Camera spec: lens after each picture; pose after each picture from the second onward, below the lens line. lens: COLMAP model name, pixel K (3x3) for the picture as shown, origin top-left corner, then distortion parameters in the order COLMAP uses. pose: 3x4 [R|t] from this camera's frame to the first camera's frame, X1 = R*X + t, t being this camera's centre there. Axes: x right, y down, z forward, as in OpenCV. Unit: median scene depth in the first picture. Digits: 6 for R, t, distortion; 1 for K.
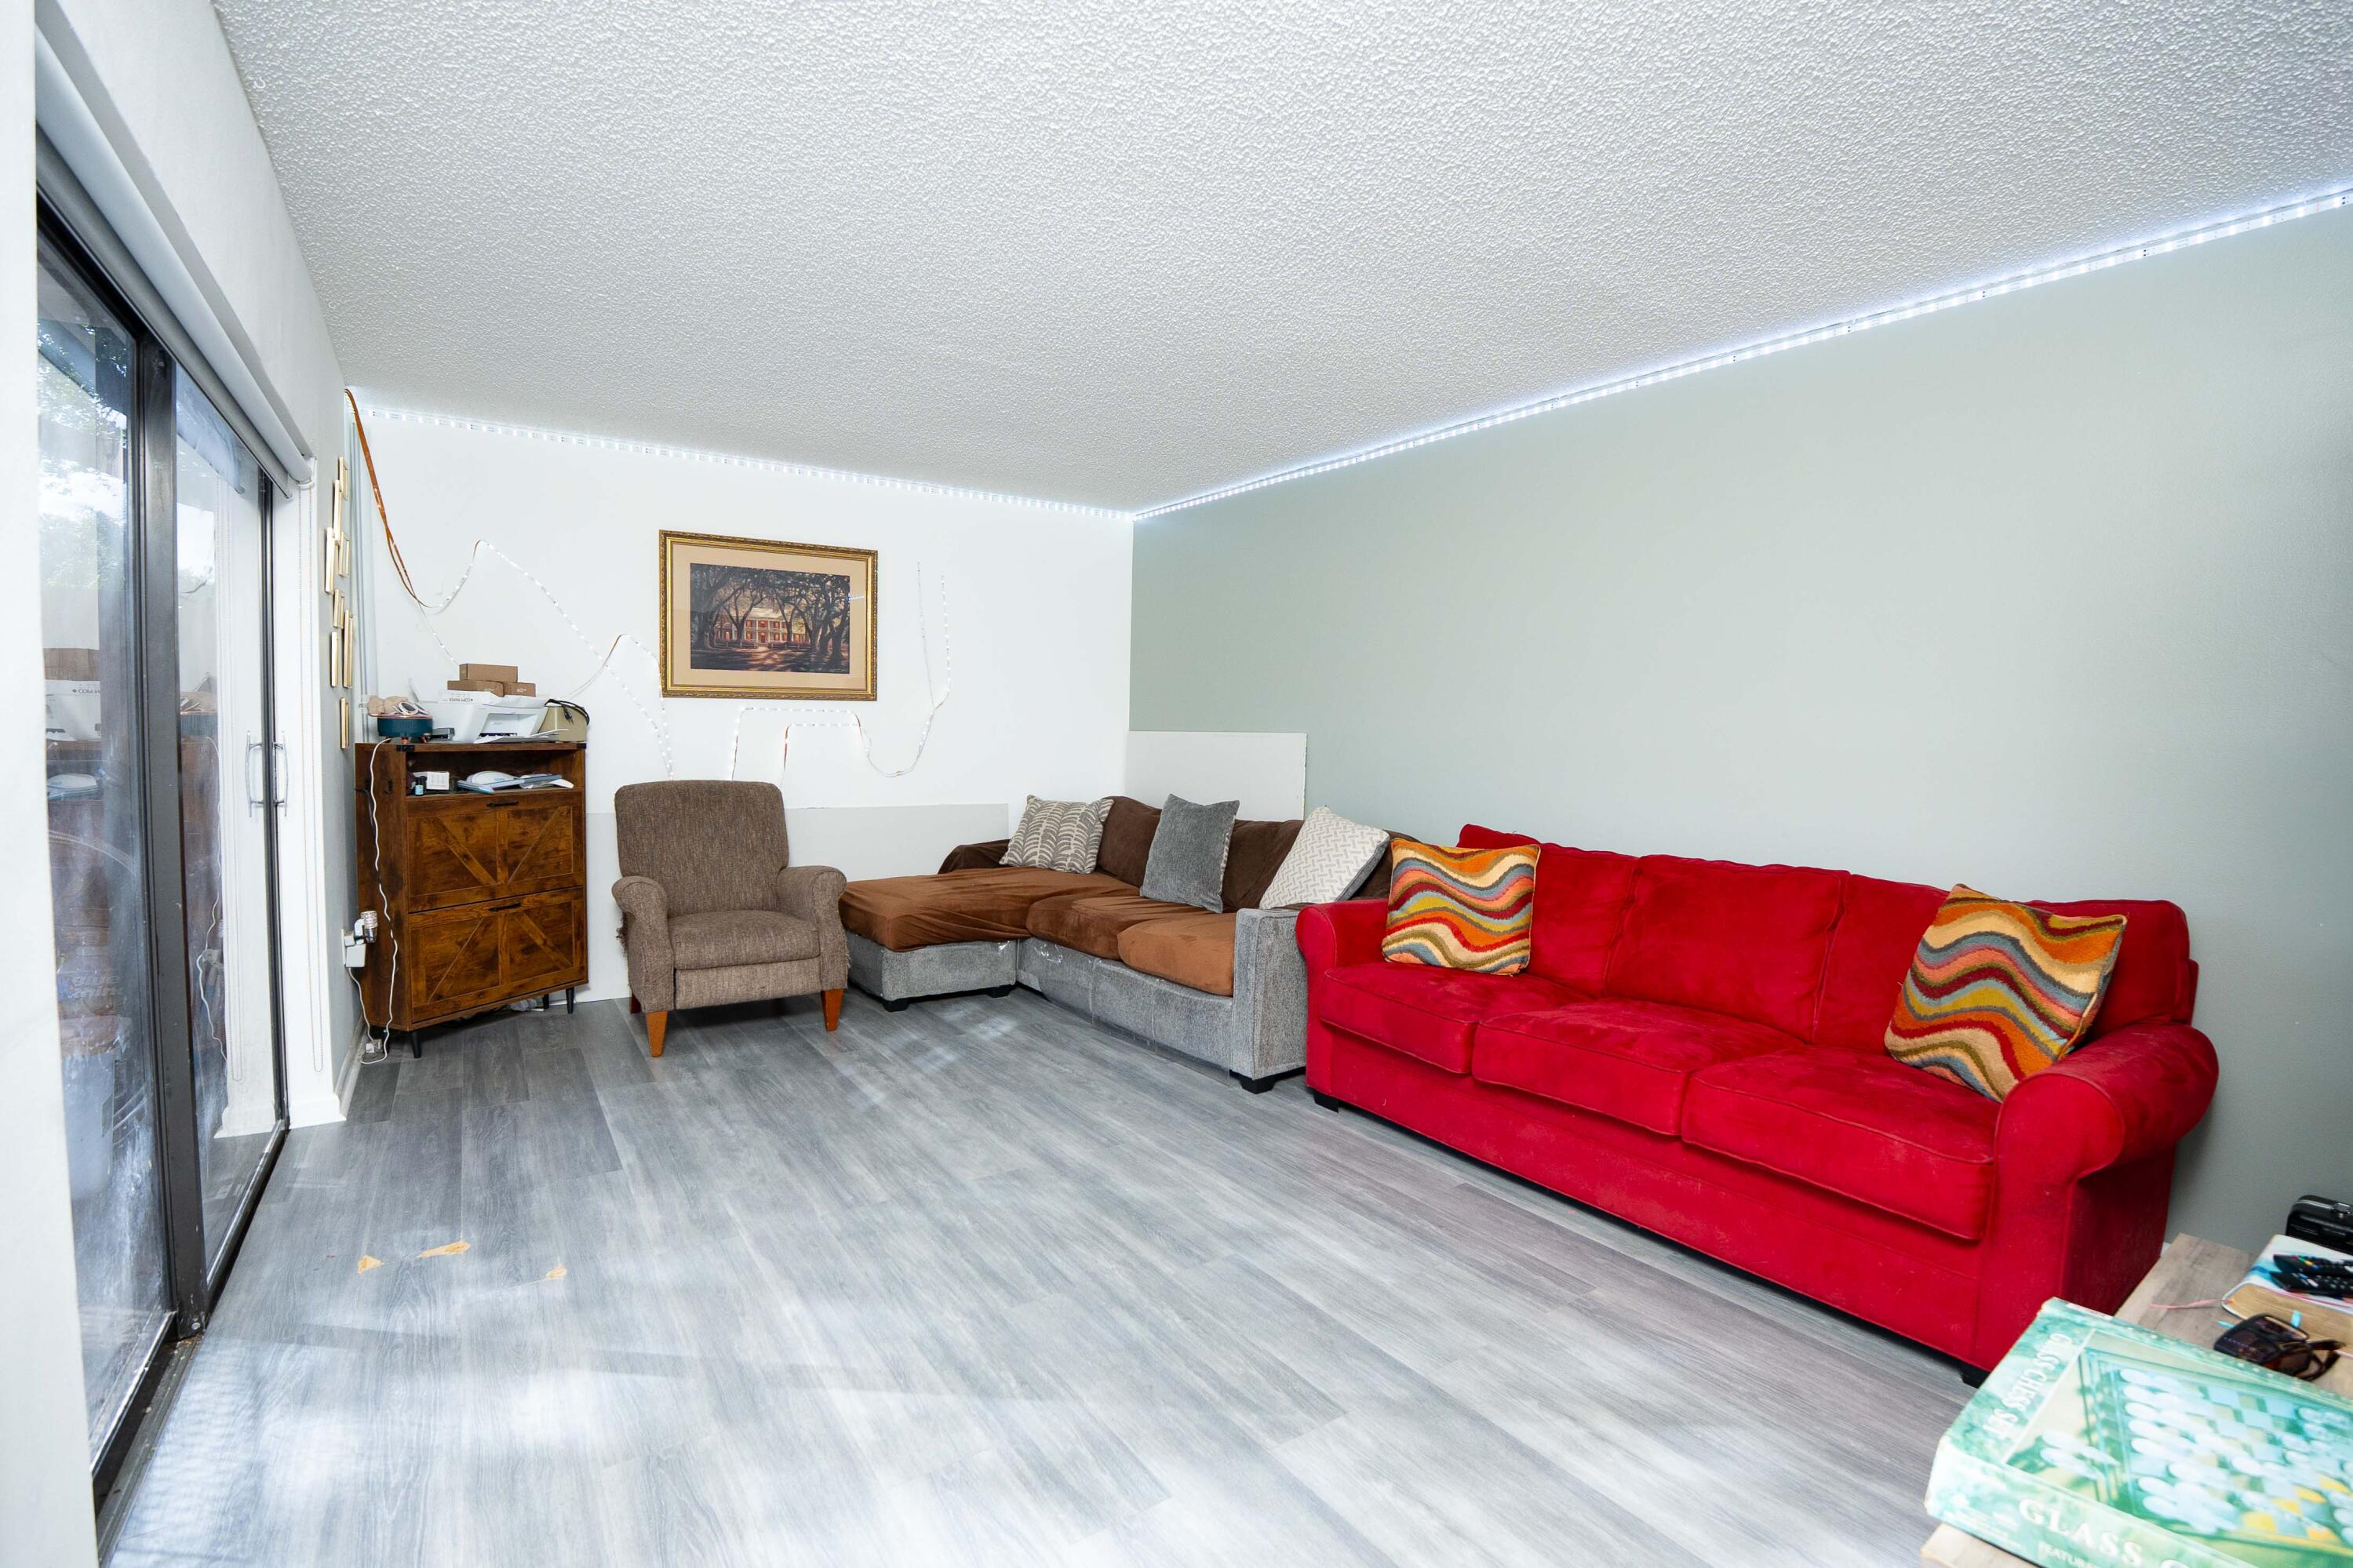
lens RADIAL K [[1068.9, 0, 1176.5], [0, 1068.9, 784.0], [0, 0, 1]] dist [-0.005134, -0.000056]
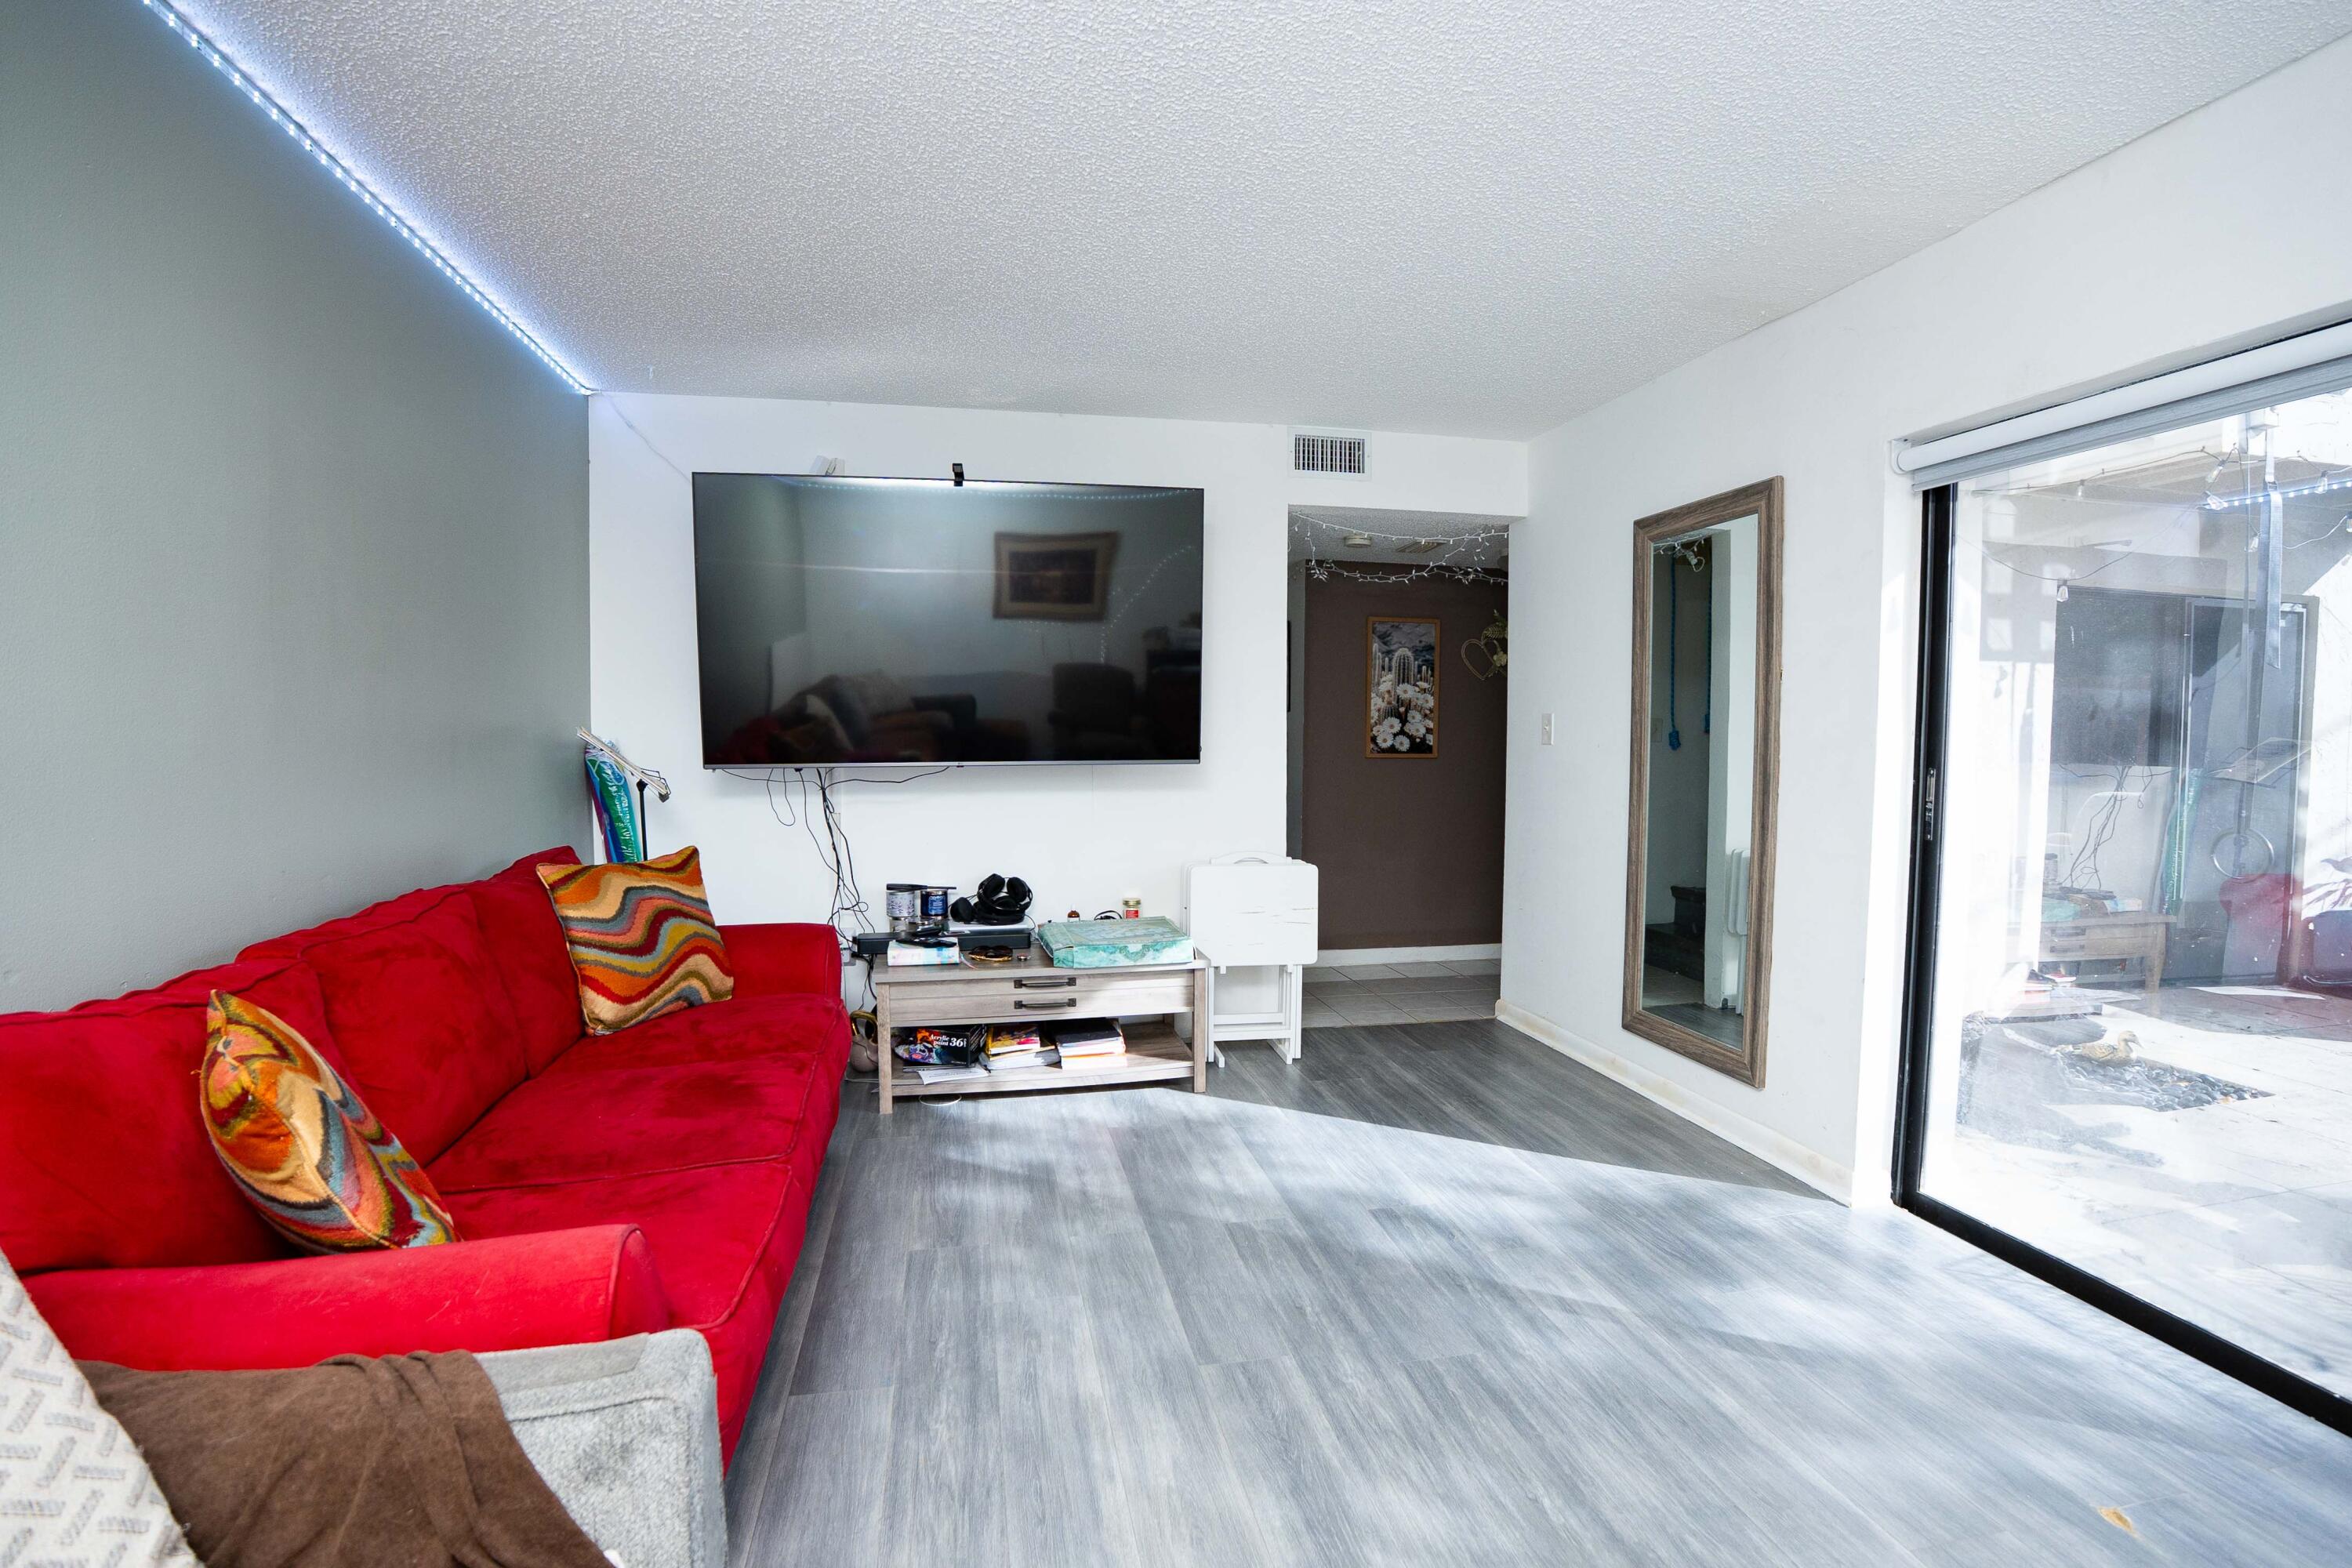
lens RADIAL K [[1068.5, 0, 1176.0], [0, 1068.5, 784.0], [0, 0, 1]] dist [-0.005134, -0.000056]
pose [[-0.917795, -0.050763, 0.393795, -0.254415], [-0.008123, 0.993987, 0.109199, -0.111878], [-0.396971, 0.097024, -0.912689, 1.878956]]
